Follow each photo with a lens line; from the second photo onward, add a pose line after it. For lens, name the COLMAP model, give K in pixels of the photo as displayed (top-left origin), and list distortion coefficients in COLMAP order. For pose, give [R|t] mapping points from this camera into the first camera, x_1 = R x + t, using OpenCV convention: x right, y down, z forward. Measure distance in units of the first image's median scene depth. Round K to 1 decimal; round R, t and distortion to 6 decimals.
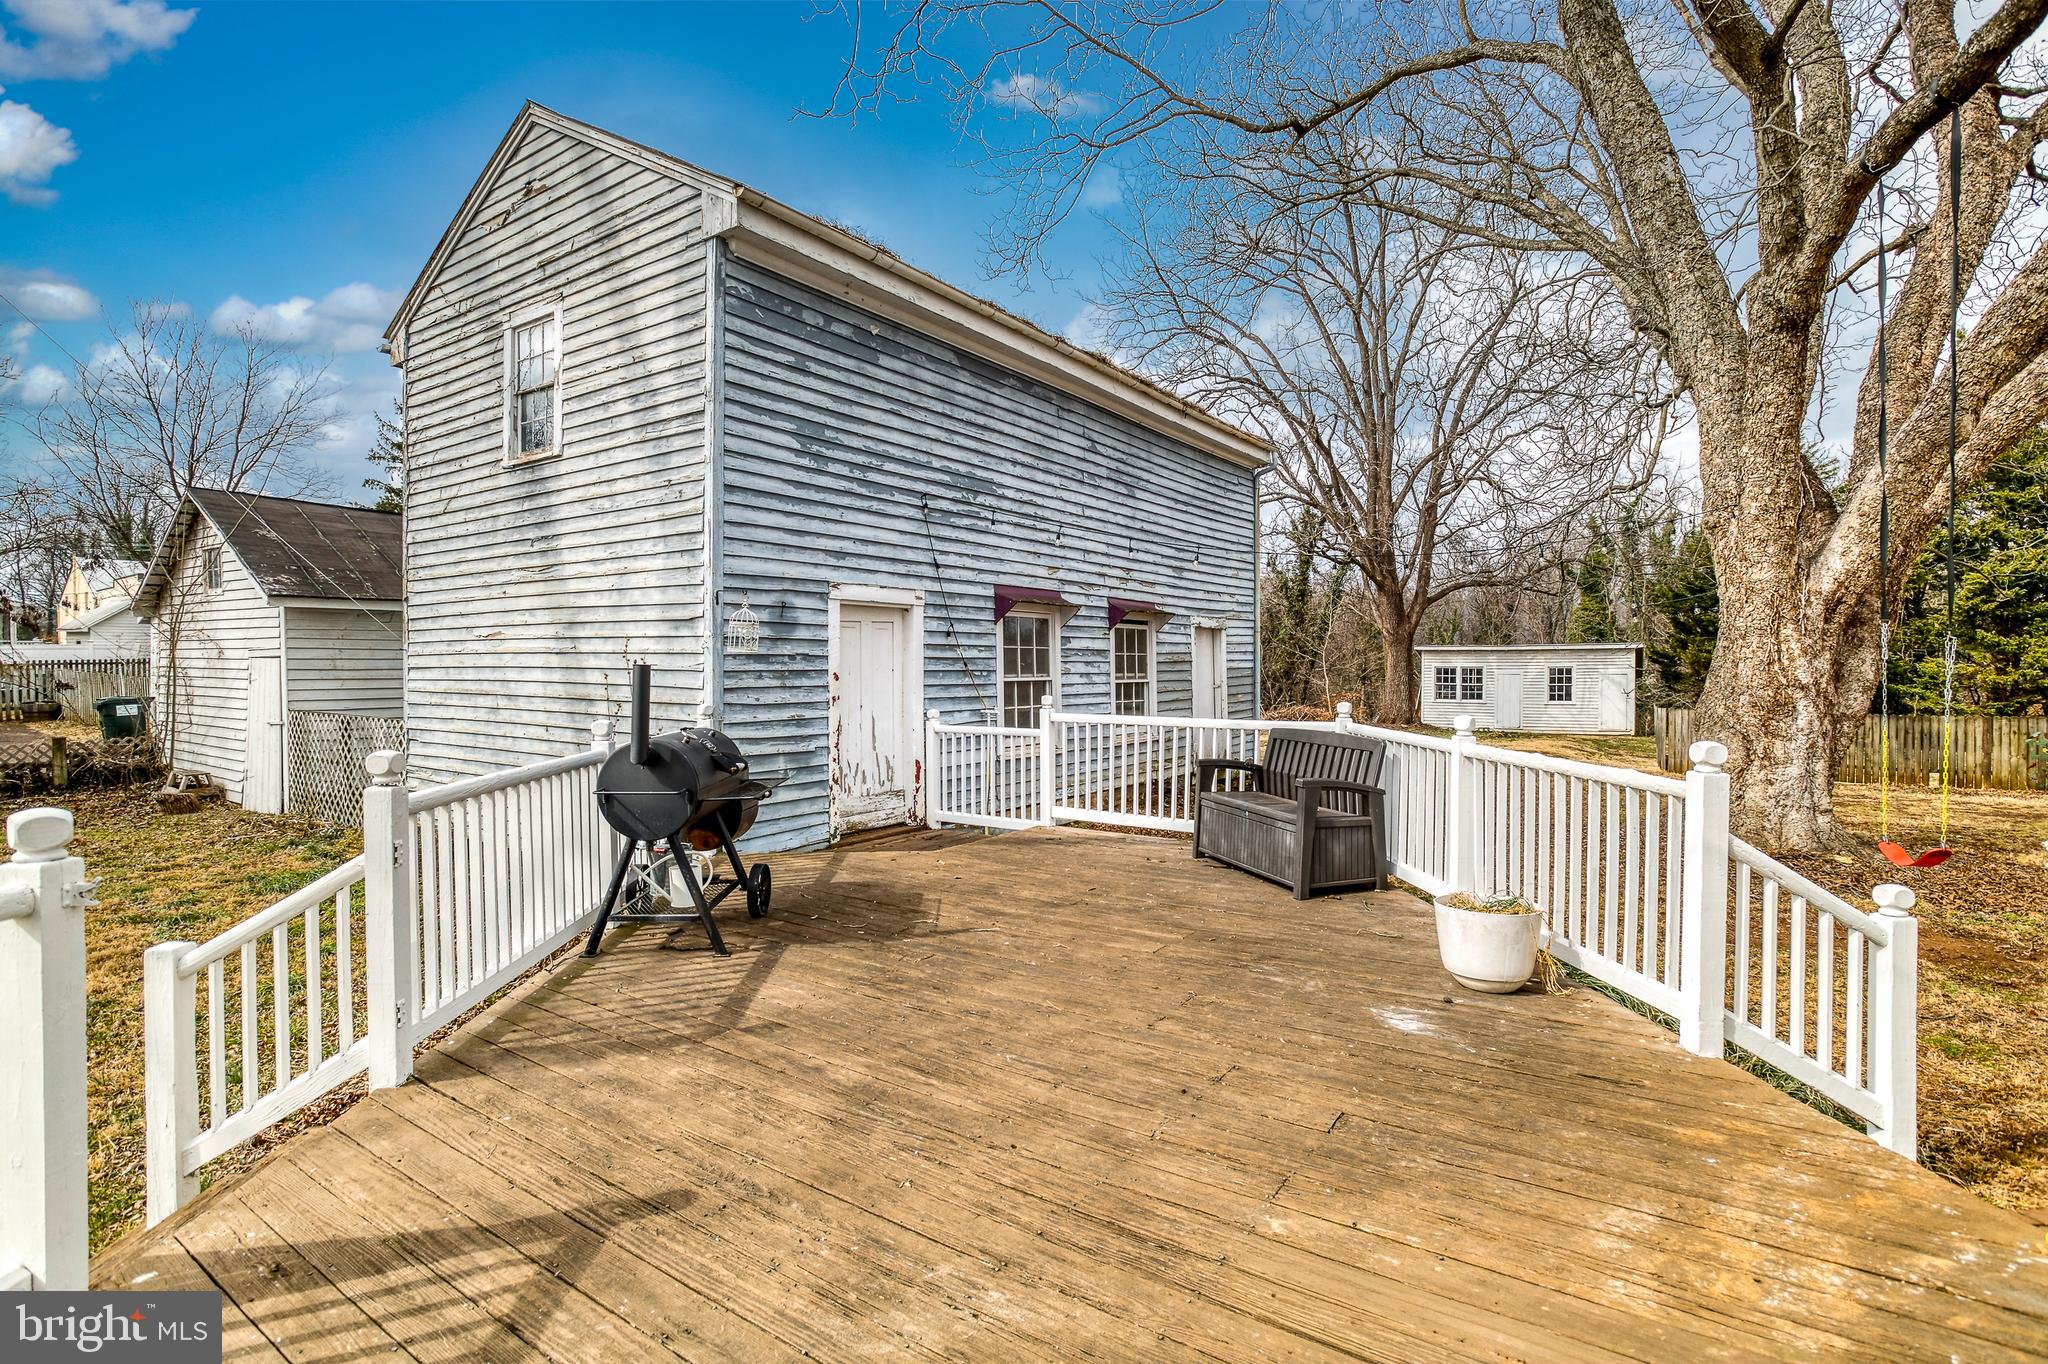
lens RADIAL K [[989.7, 0, 1026.2], [0, 989.7, 676.3], [0, 0, 1]] dist [-0.042738, 0.020884]
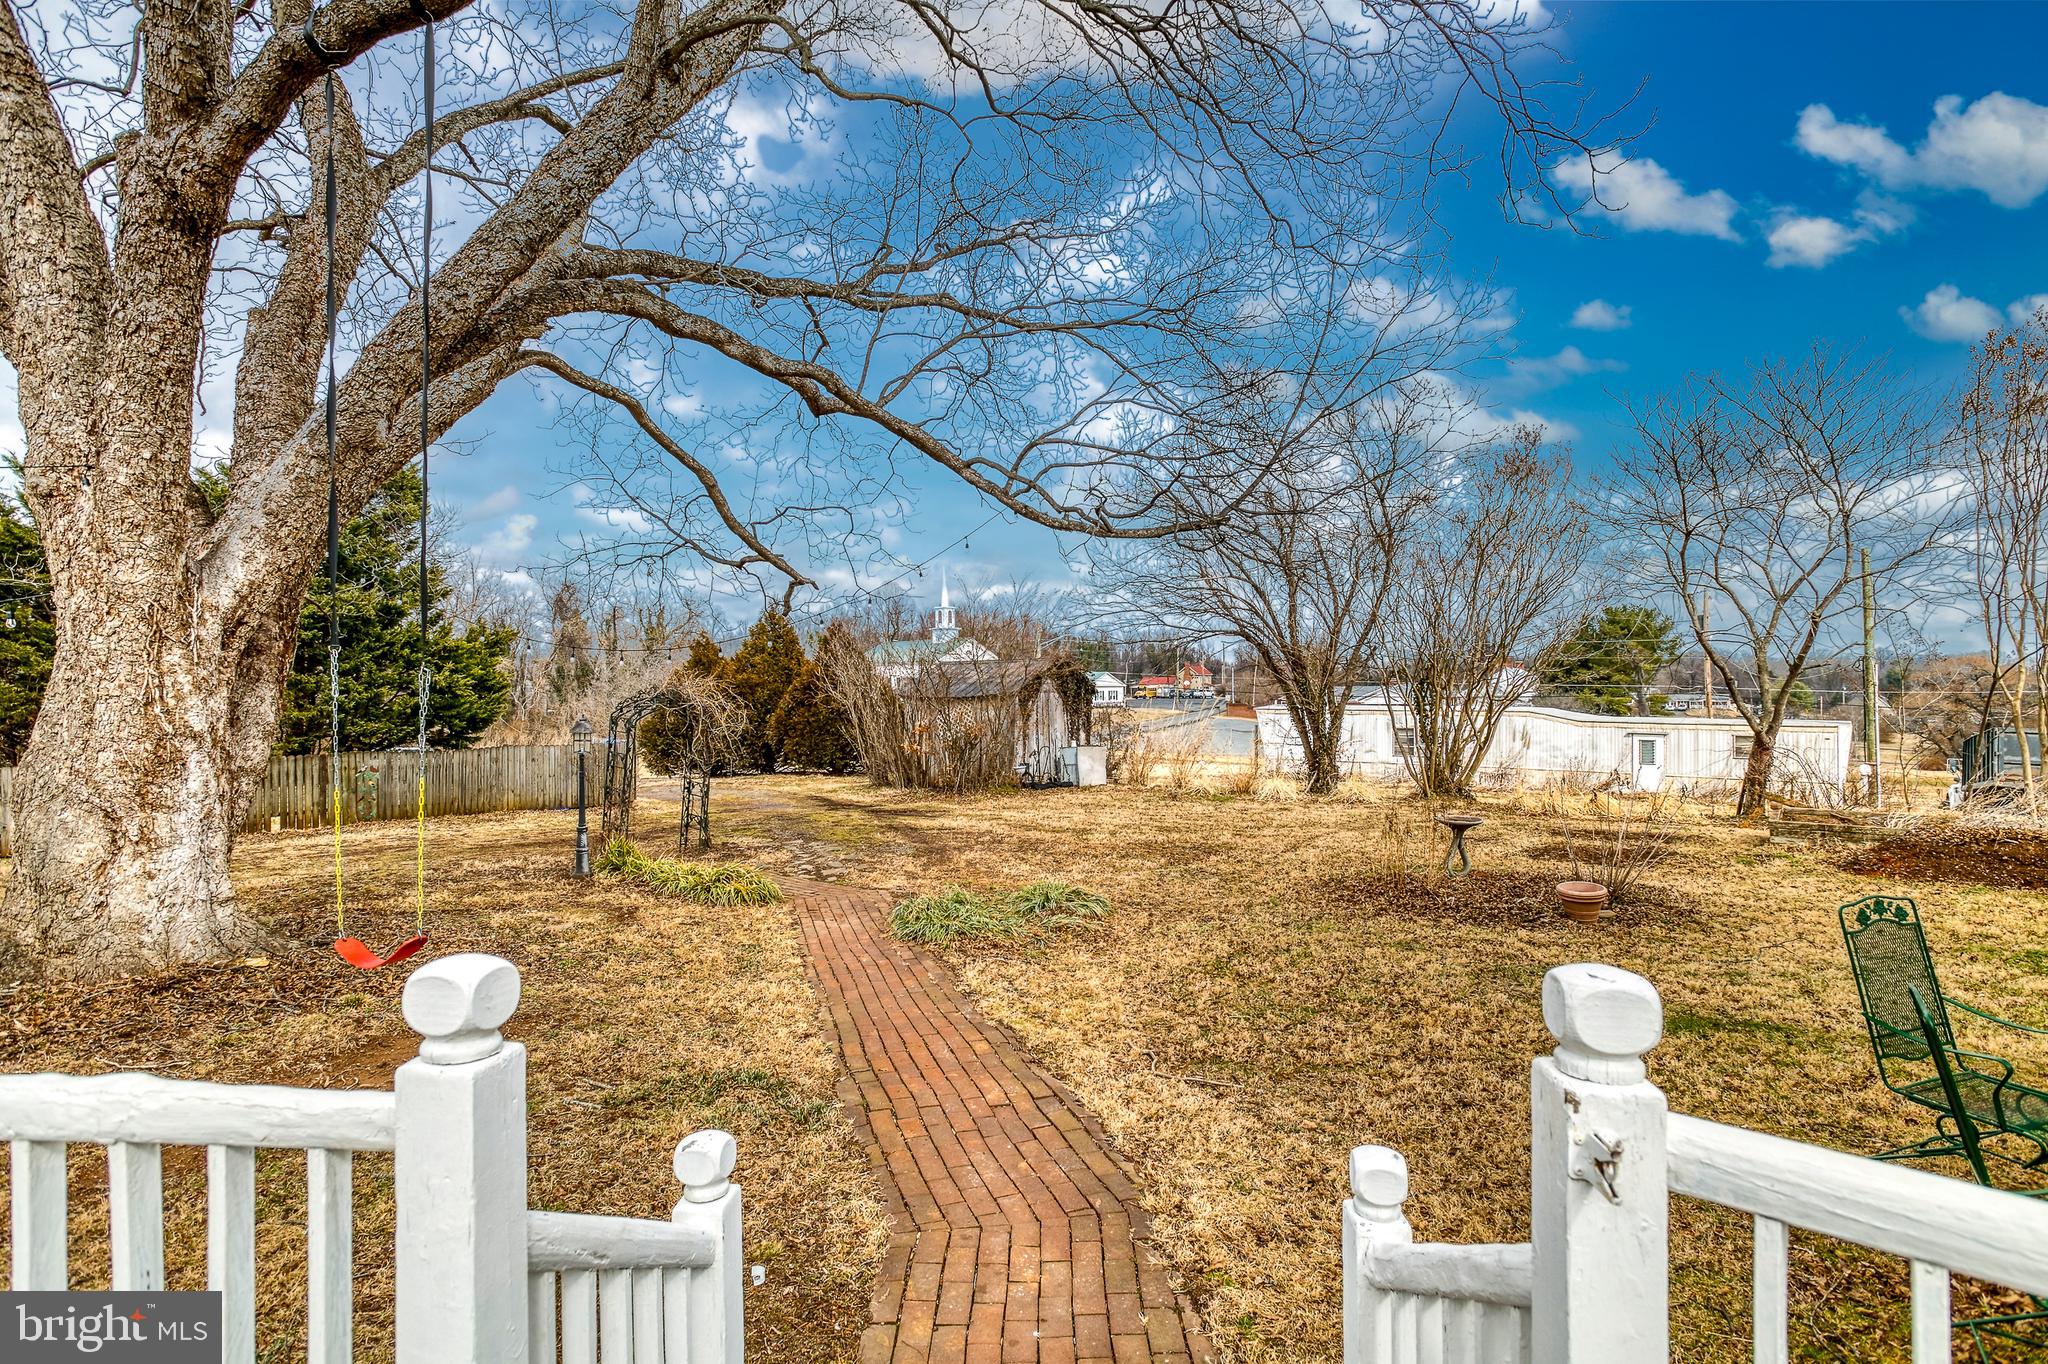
lens RADIAL K [[989.7, 0, 1026.2], [0, 989.7, 676.3], [0, 0, 1]] dist [-0.042738, 0.020884]
pose [[0.119336, 0.014918, 0.992742, 0.151741], [0.024420, 0.999541, -0.017955, -0.005078], [-0.992554, 0.026386, 0.118917, 0.292523]]
